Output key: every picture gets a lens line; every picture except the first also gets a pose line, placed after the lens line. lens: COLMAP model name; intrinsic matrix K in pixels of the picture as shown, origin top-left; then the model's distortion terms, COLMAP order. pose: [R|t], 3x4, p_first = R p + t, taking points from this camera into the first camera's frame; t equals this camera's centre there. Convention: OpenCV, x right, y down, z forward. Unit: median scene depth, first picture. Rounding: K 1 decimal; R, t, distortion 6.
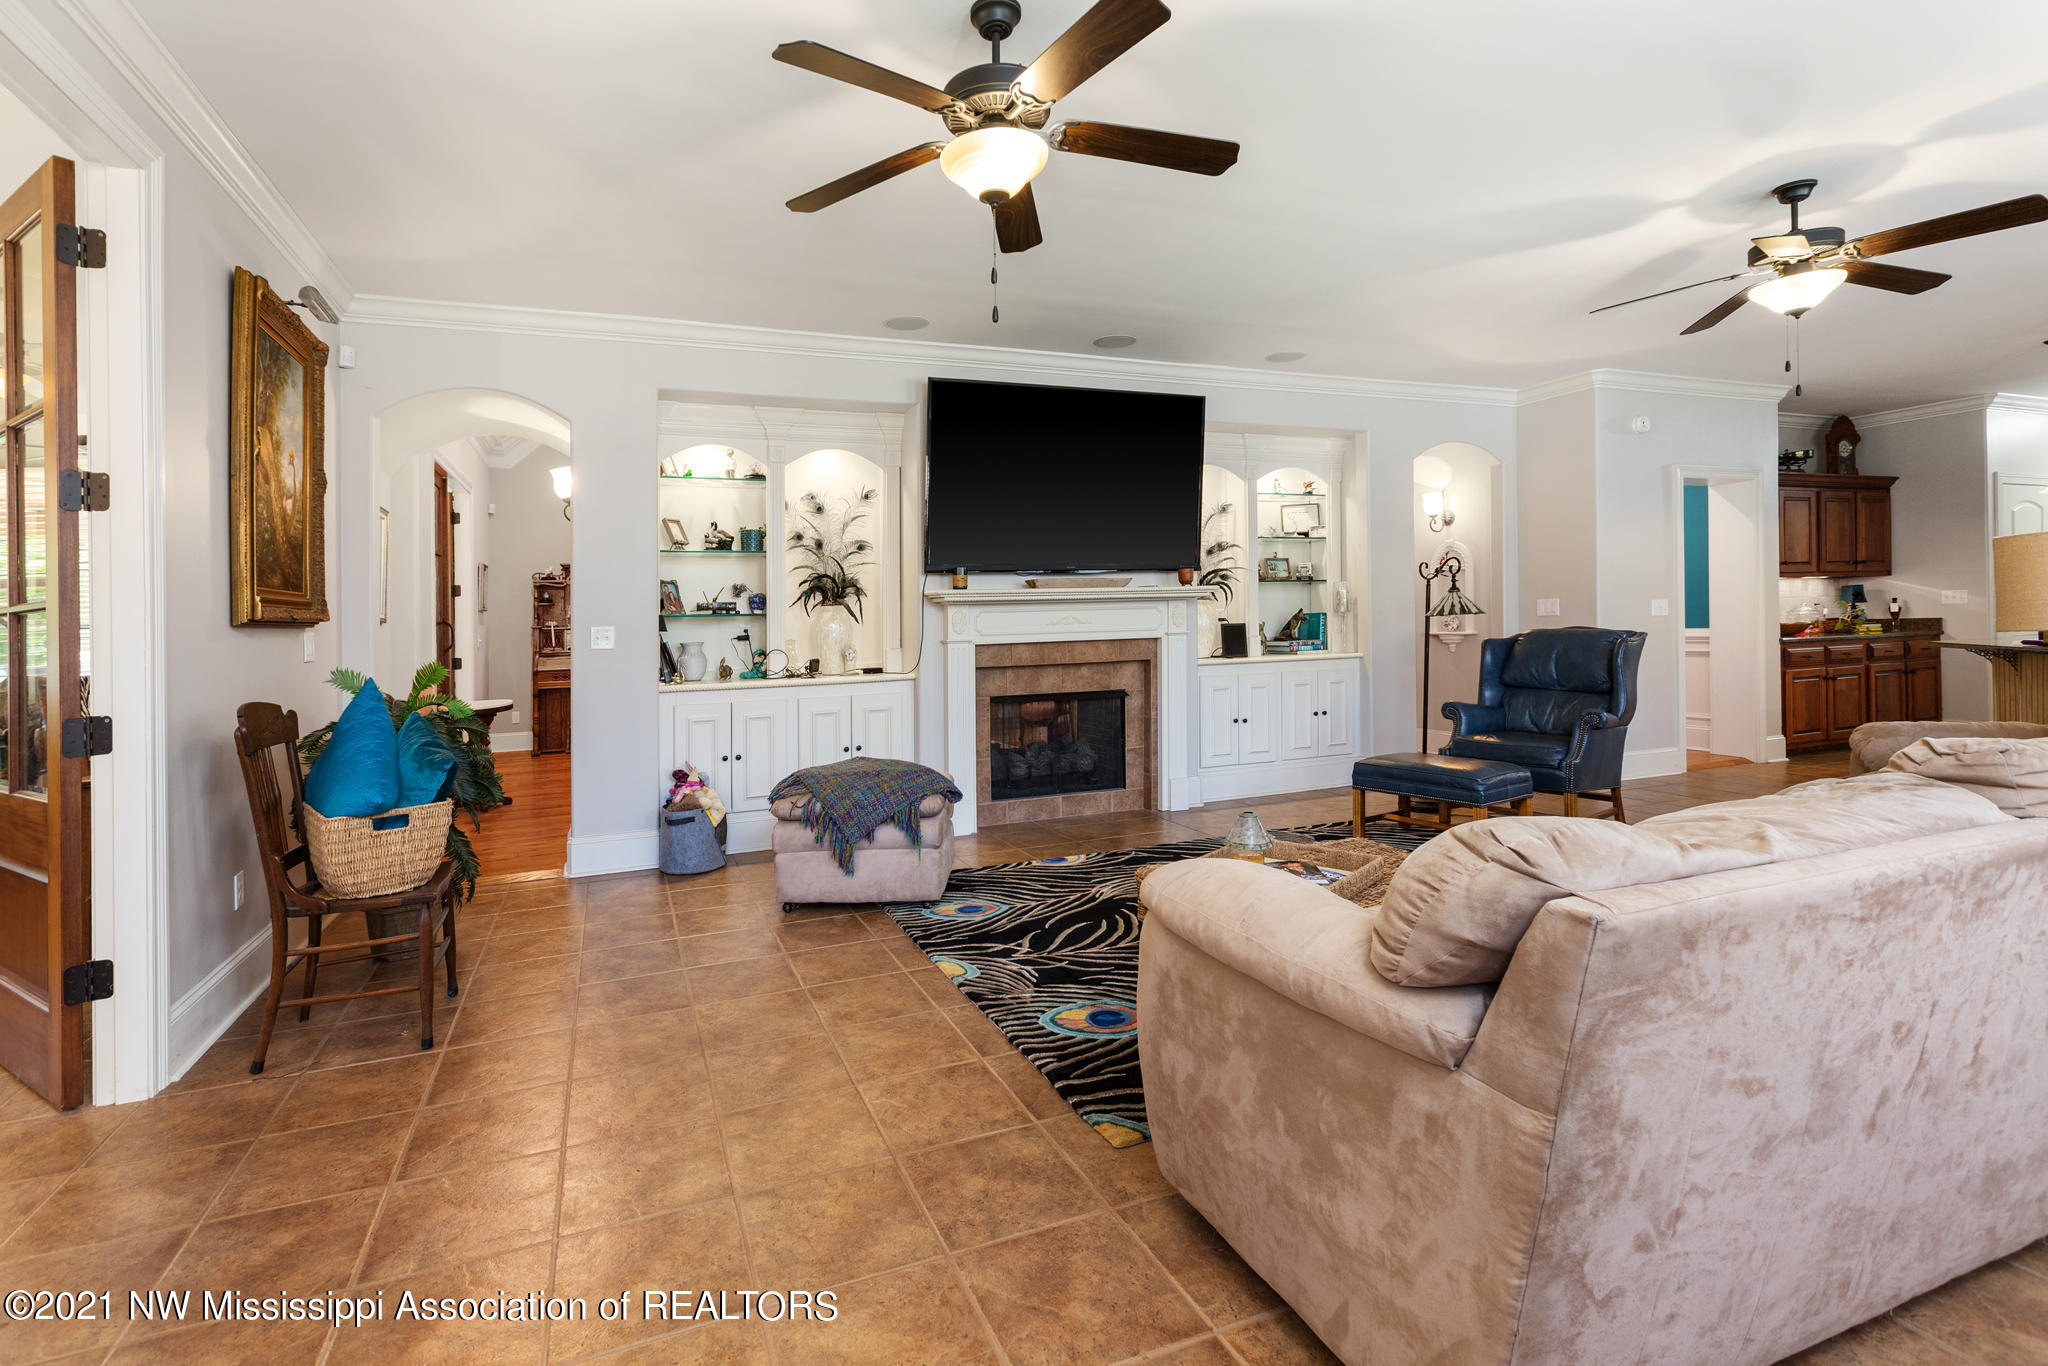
lens RADIAL K [[966.0, 0, 1018.2], [0, 966.0, 592.5], [0, 0, 1]] dist [0.001427, 0.000255]
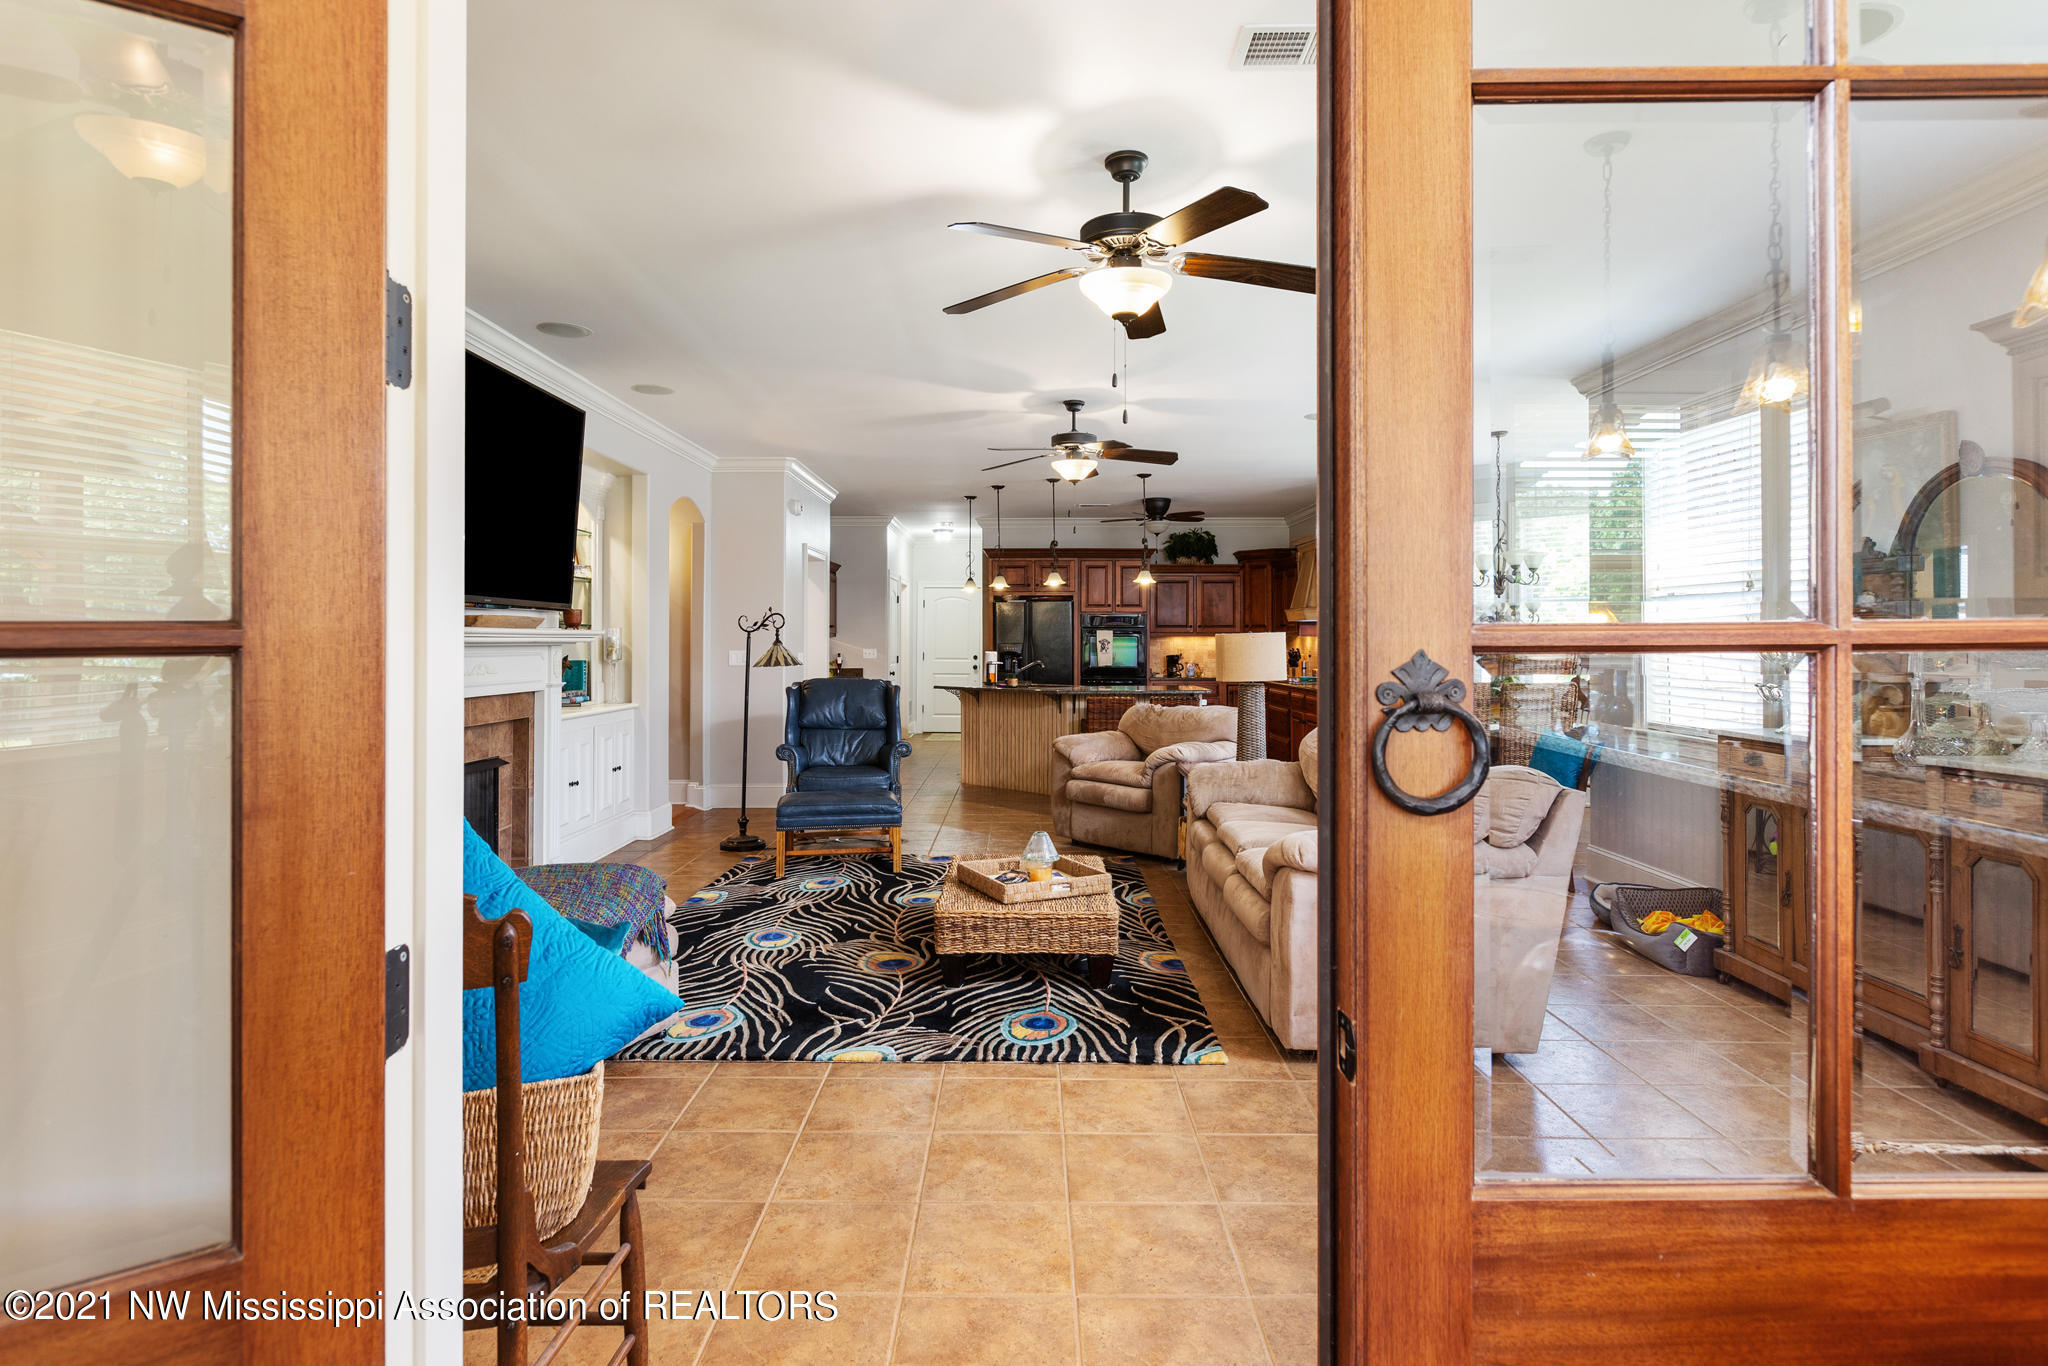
lens RADIAL K [[1063.6, 0, 1024.6], [0, 1063.6, 633.7], [0, 0, 1]] dist [-0.000962, -0.000161]
pose [[0.360293, 0.032322, 0.932279, -0.988534], [-0.038909, 0.999051, -0.019600, -0.000435], [-0.932027, -0.029212, 0.361209, 0.504288]]
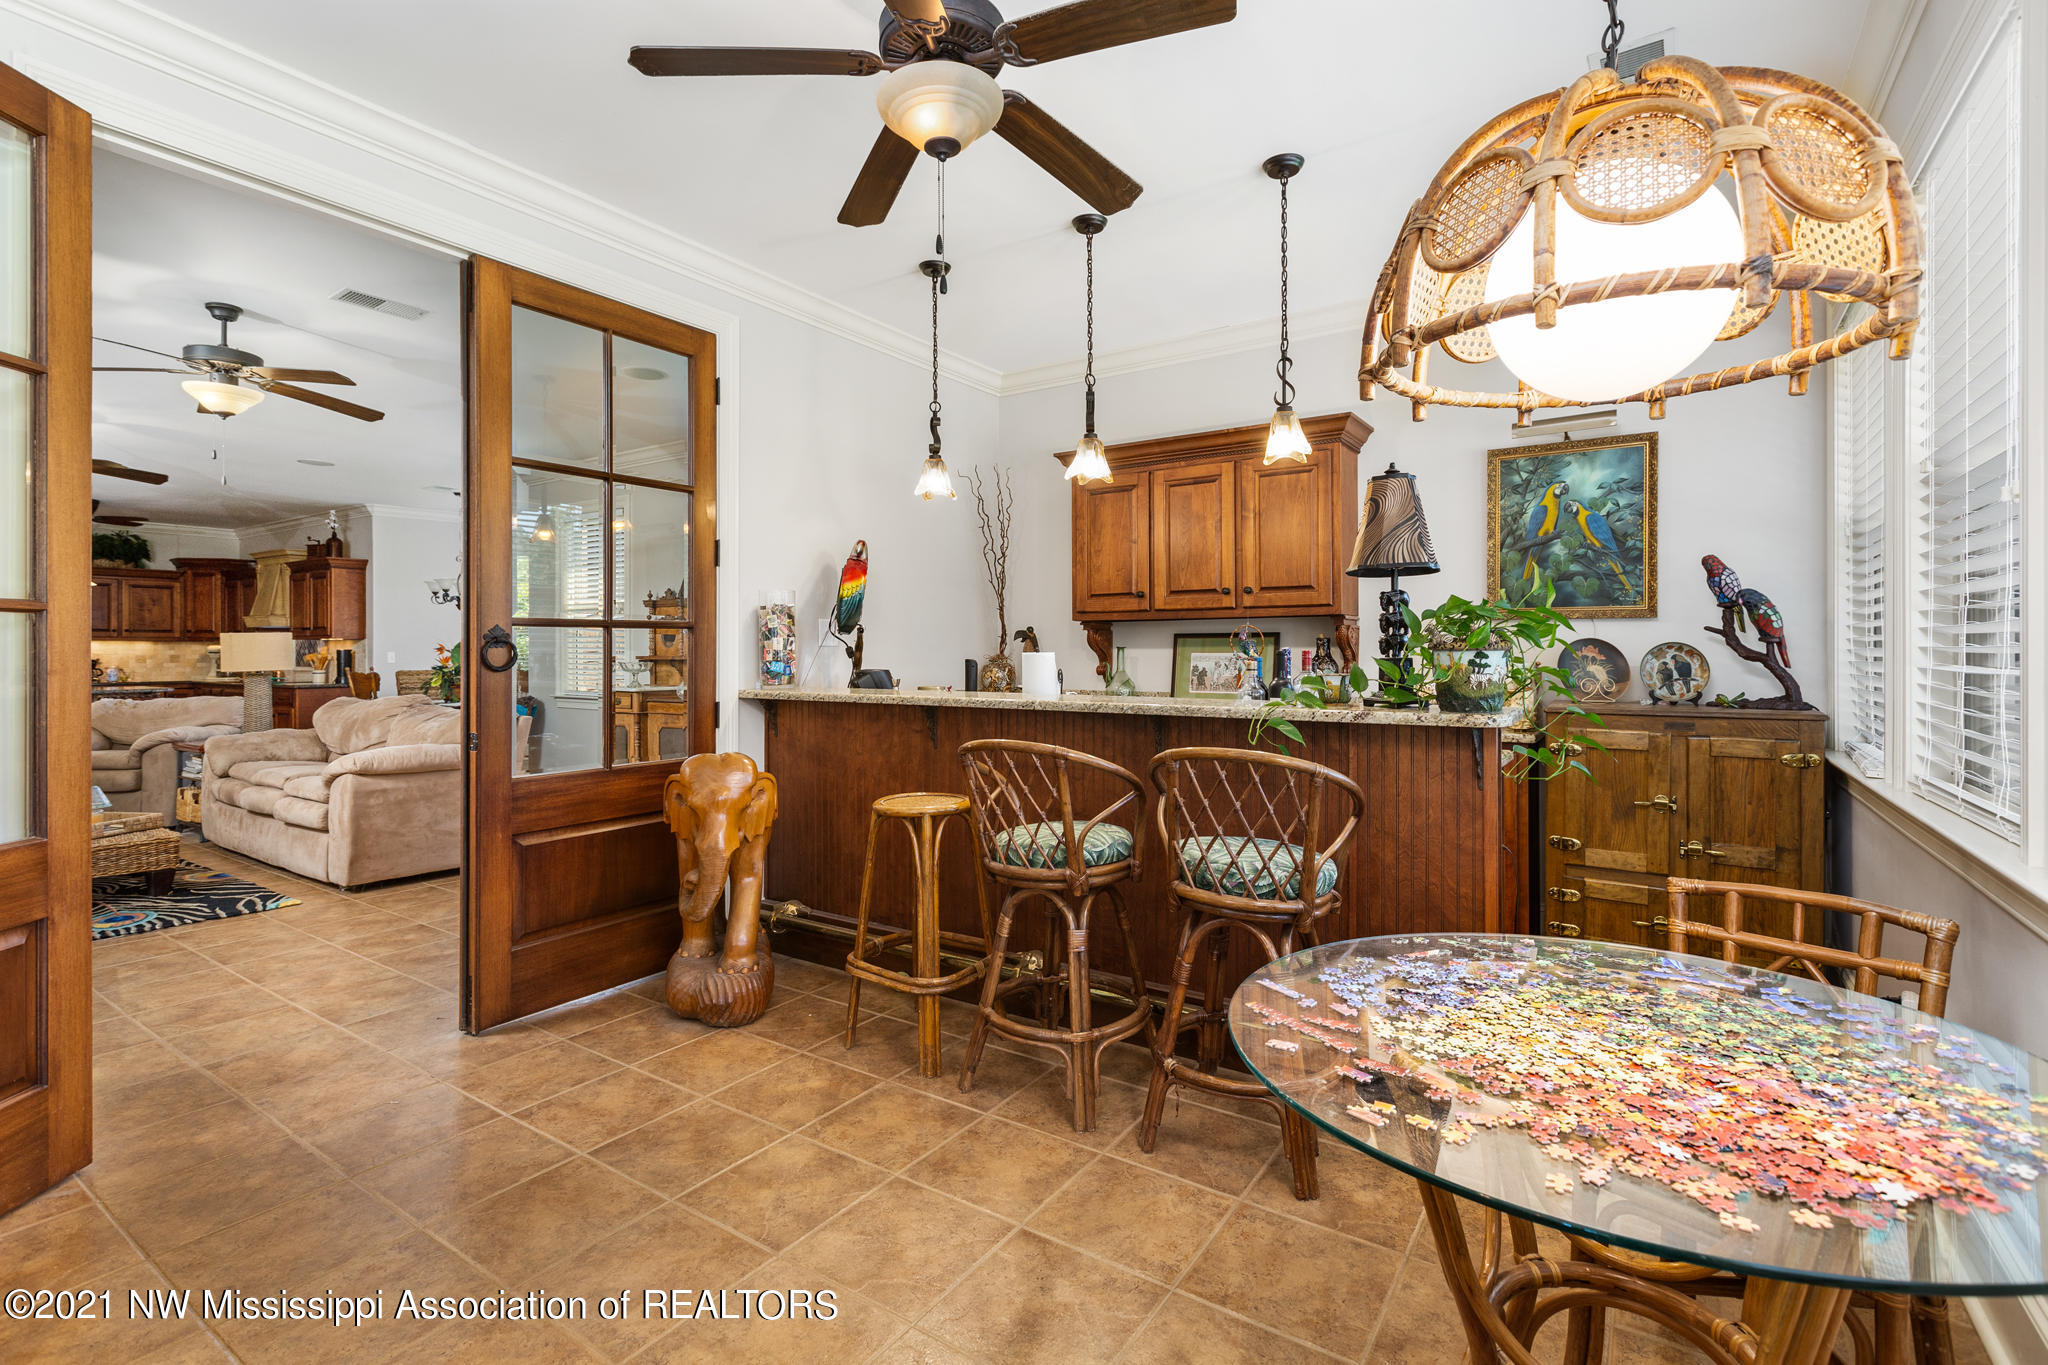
lens RADIAL K [[945.1, 0, 1023.9], [0, 945.1, 648.2], [0, 0, 1]] dist [0.001150, 0.000182]
pose [[-0.576434, 0.031366, 0.816541, -1.782776], [-0.007579, 0.999015, -0.043725, 0.059086], [-0.817108, -0.031393, -0.575629, 0.629302]]
